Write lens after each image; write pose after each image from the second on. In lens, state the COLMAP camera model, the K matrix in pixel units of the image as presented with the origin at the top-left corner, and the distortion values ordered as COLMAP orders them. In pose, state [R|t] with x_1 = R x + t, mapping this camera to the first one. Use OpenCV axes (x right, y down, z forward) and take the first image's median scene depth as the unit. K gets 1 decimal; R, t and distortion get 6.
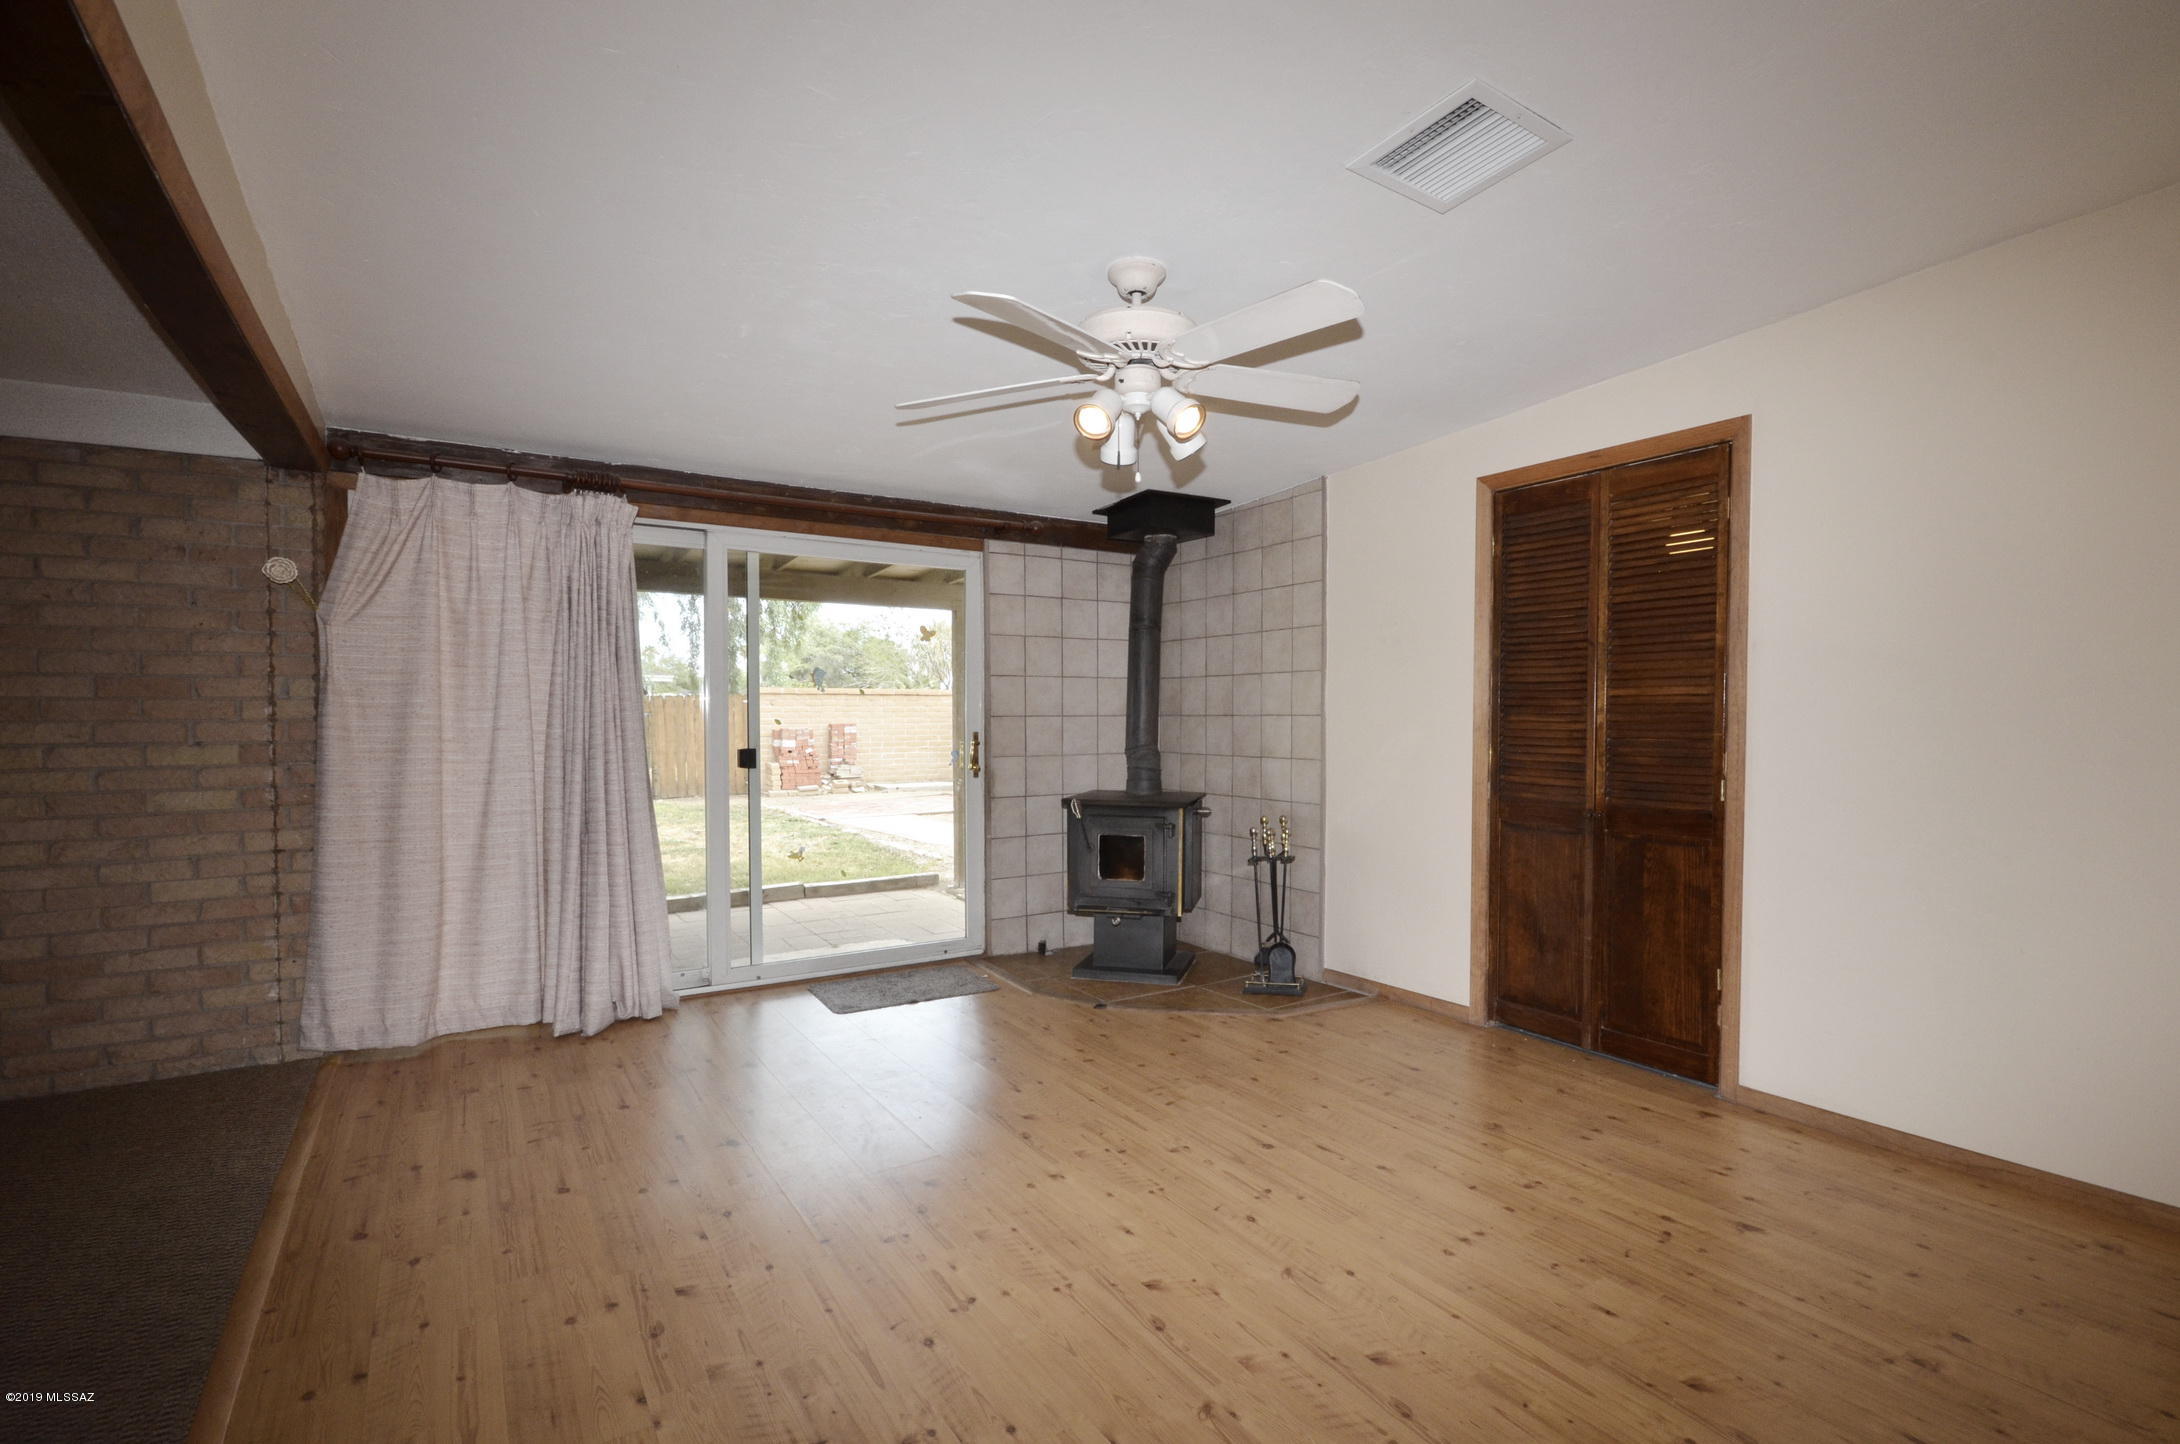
lens RADIAL K [[964.1, 0, 1178.9], [0, 964.1, 722.9], [0, 0, 1]] dist [-0.001677, -0.000614]
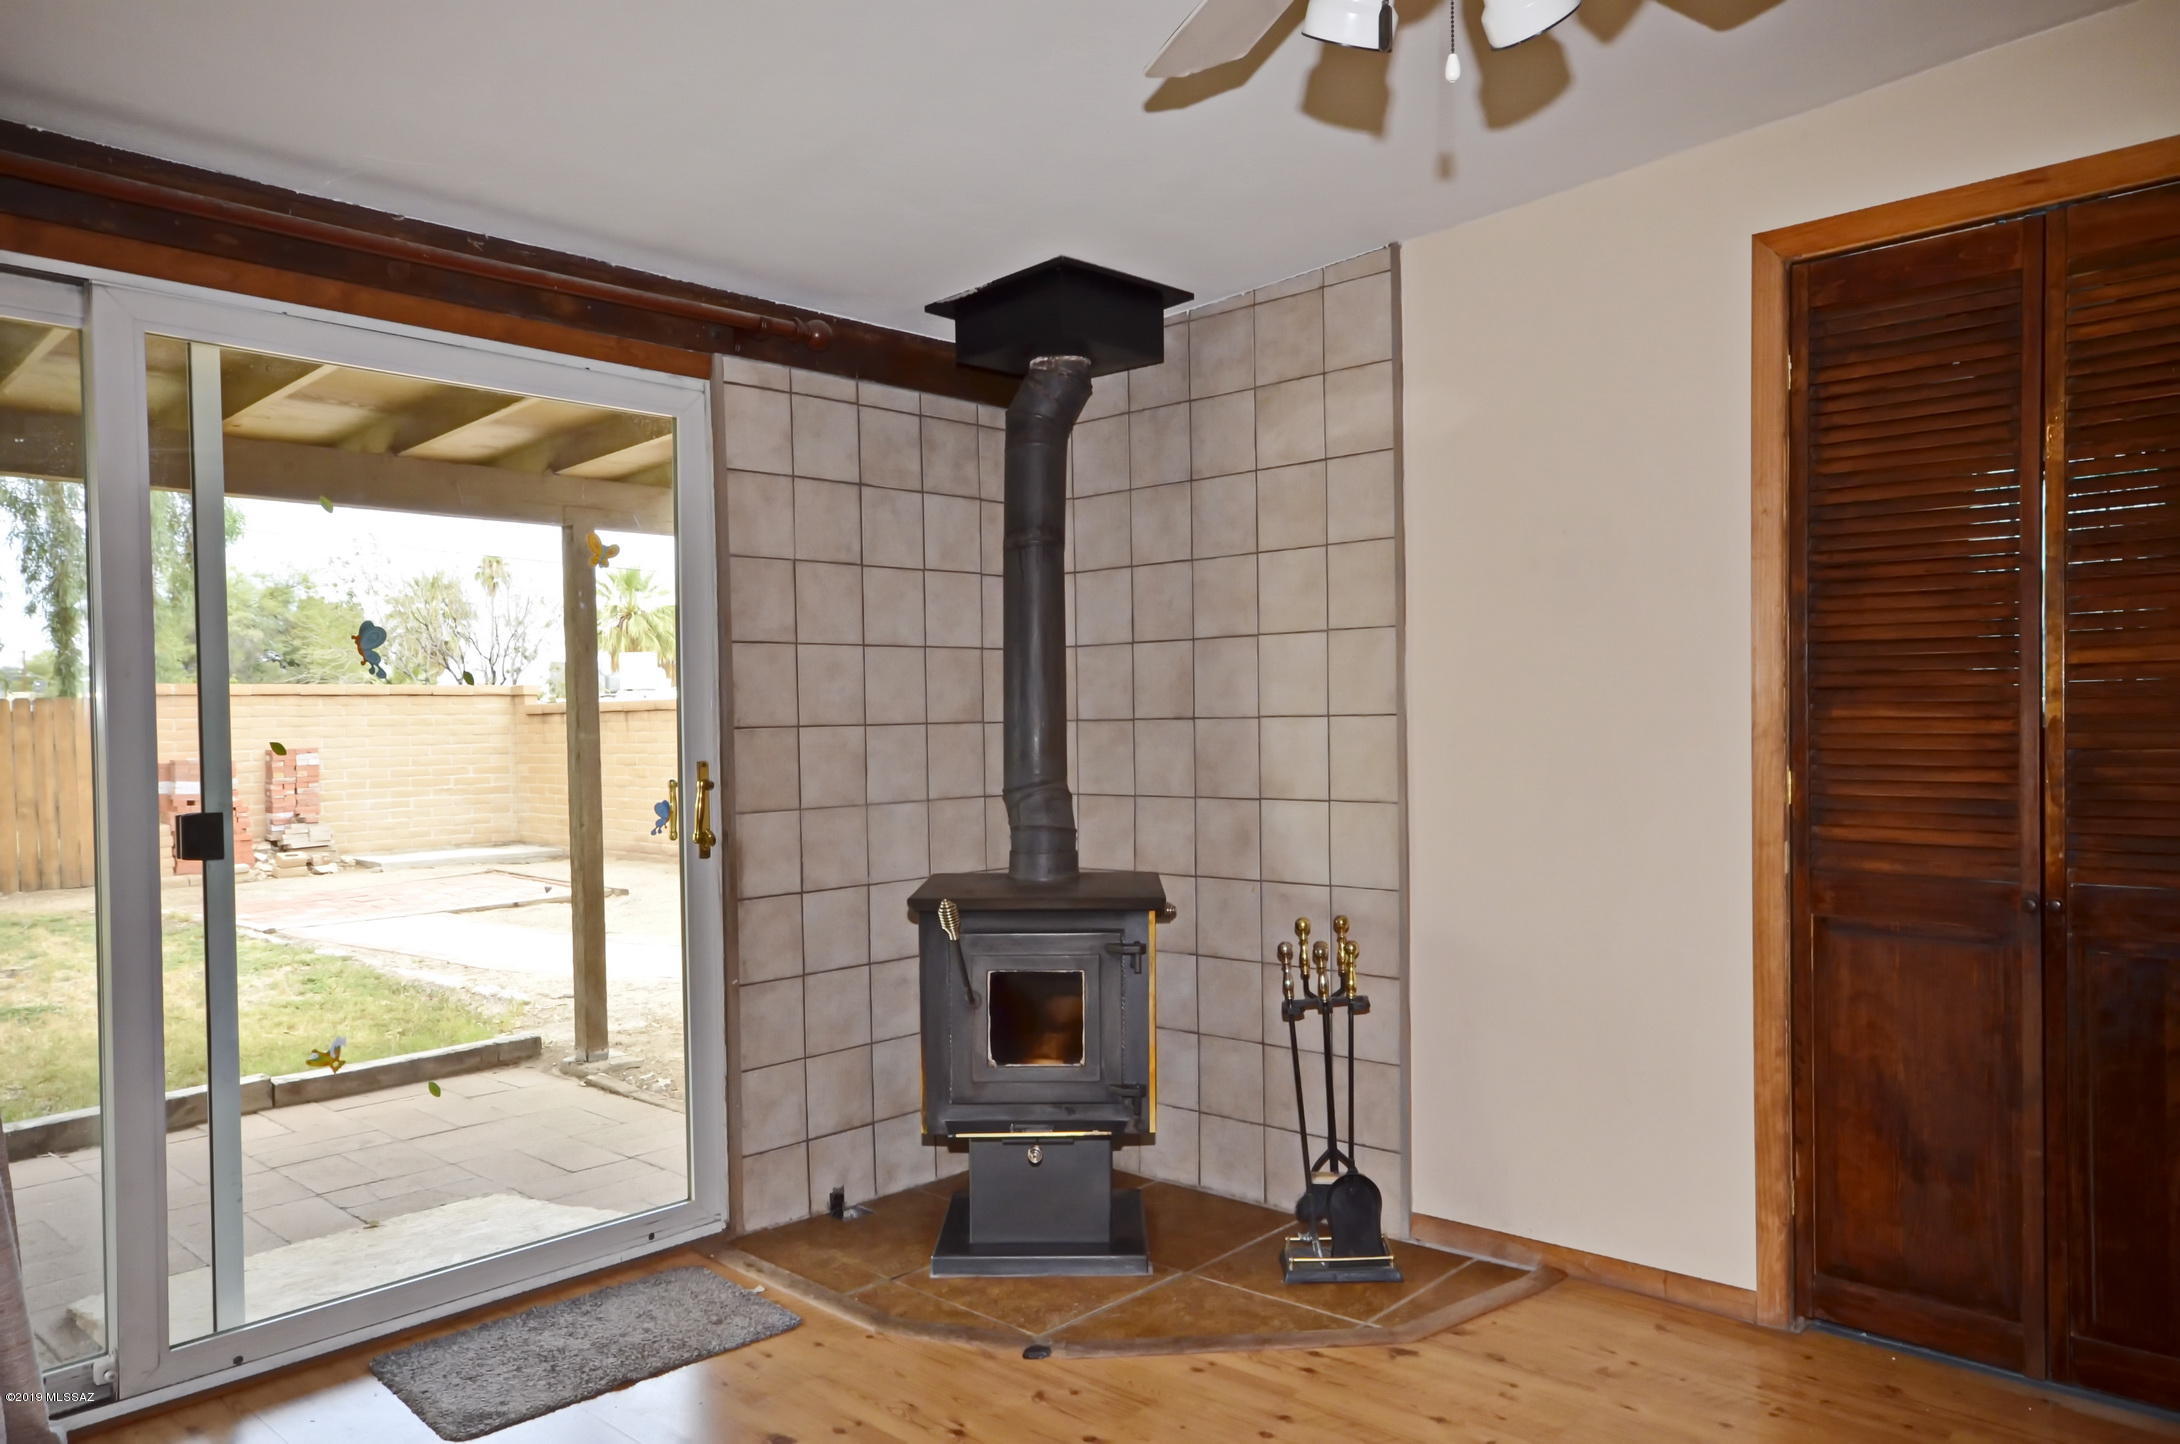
lens RADIAL K [[1522.0, 0, 1073.2], [0, 1522.0, 732.2], [0, 0, 1]] dist [0.014036, 0.012333]
pose [[0.987666, -0.017595, 0.155583, -0.152807], [0.017841, 0.999841, -0.000181, -0.001590], [-0.155555, 0.002954, 0.987823, 0.244749]]
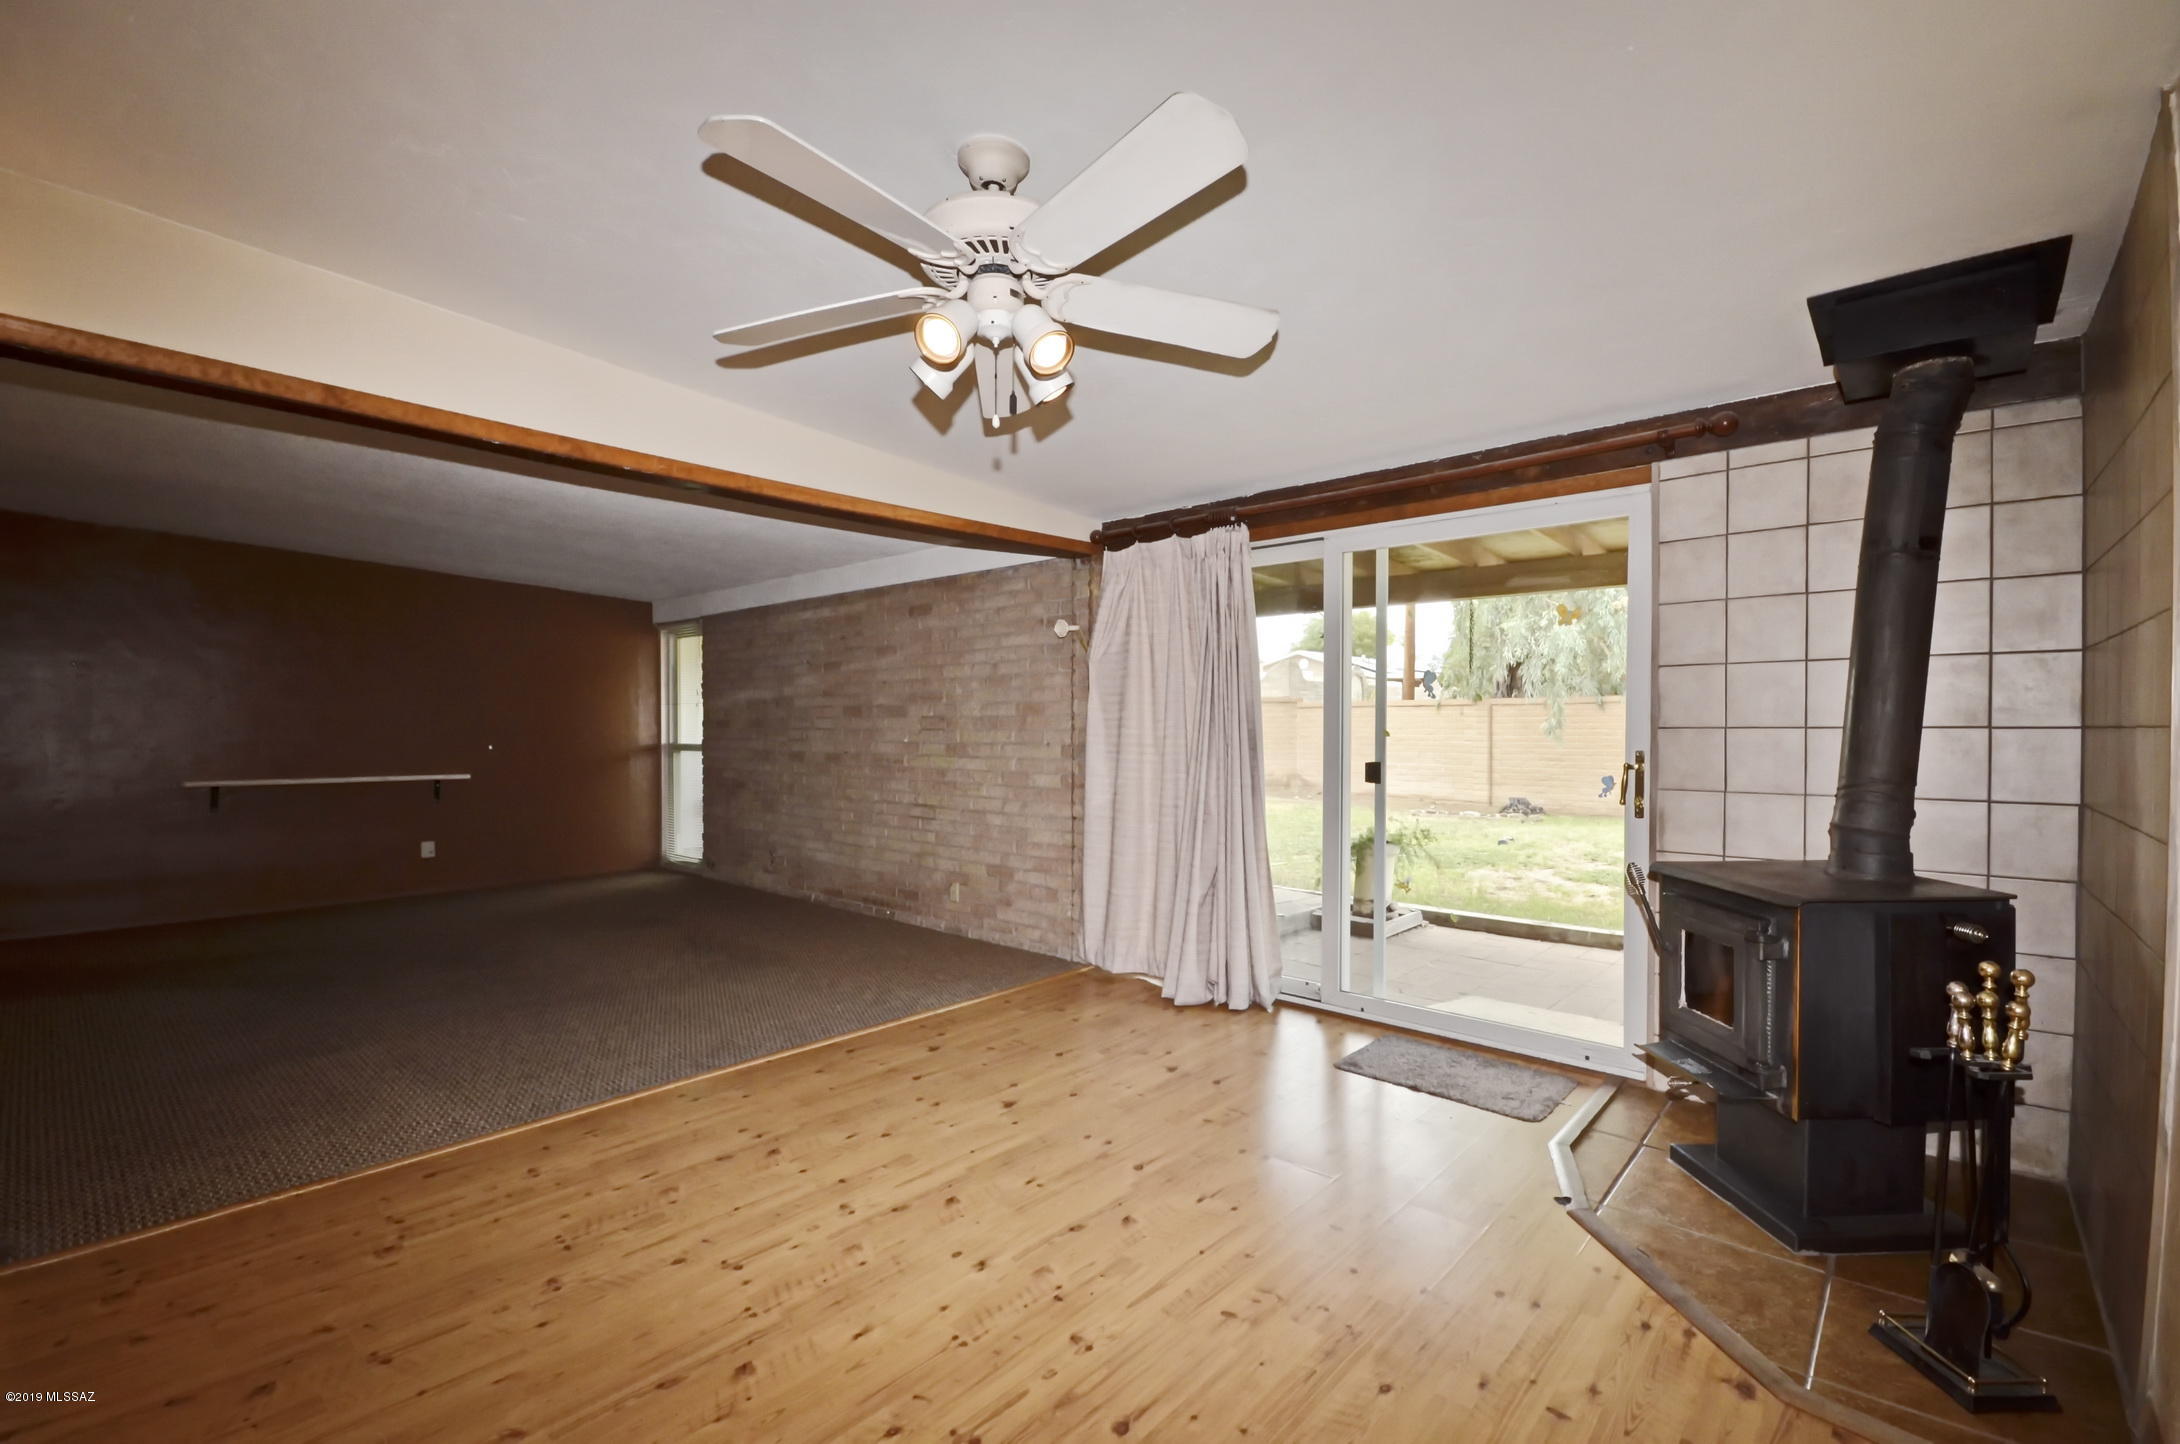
lens RADIAL K [[964.1, 0, 1091.3], [0, 964.1, 723.1], [0, 0, 1]] dist [-0.001677, -0.000614]
pose [[0.172591, -0.004361, -0.984984, 0.403513], [-0.006464, 0.999964, -0.005560, -0.003999], [0.984972, 0.007327, 0.172557, 0.521829]]
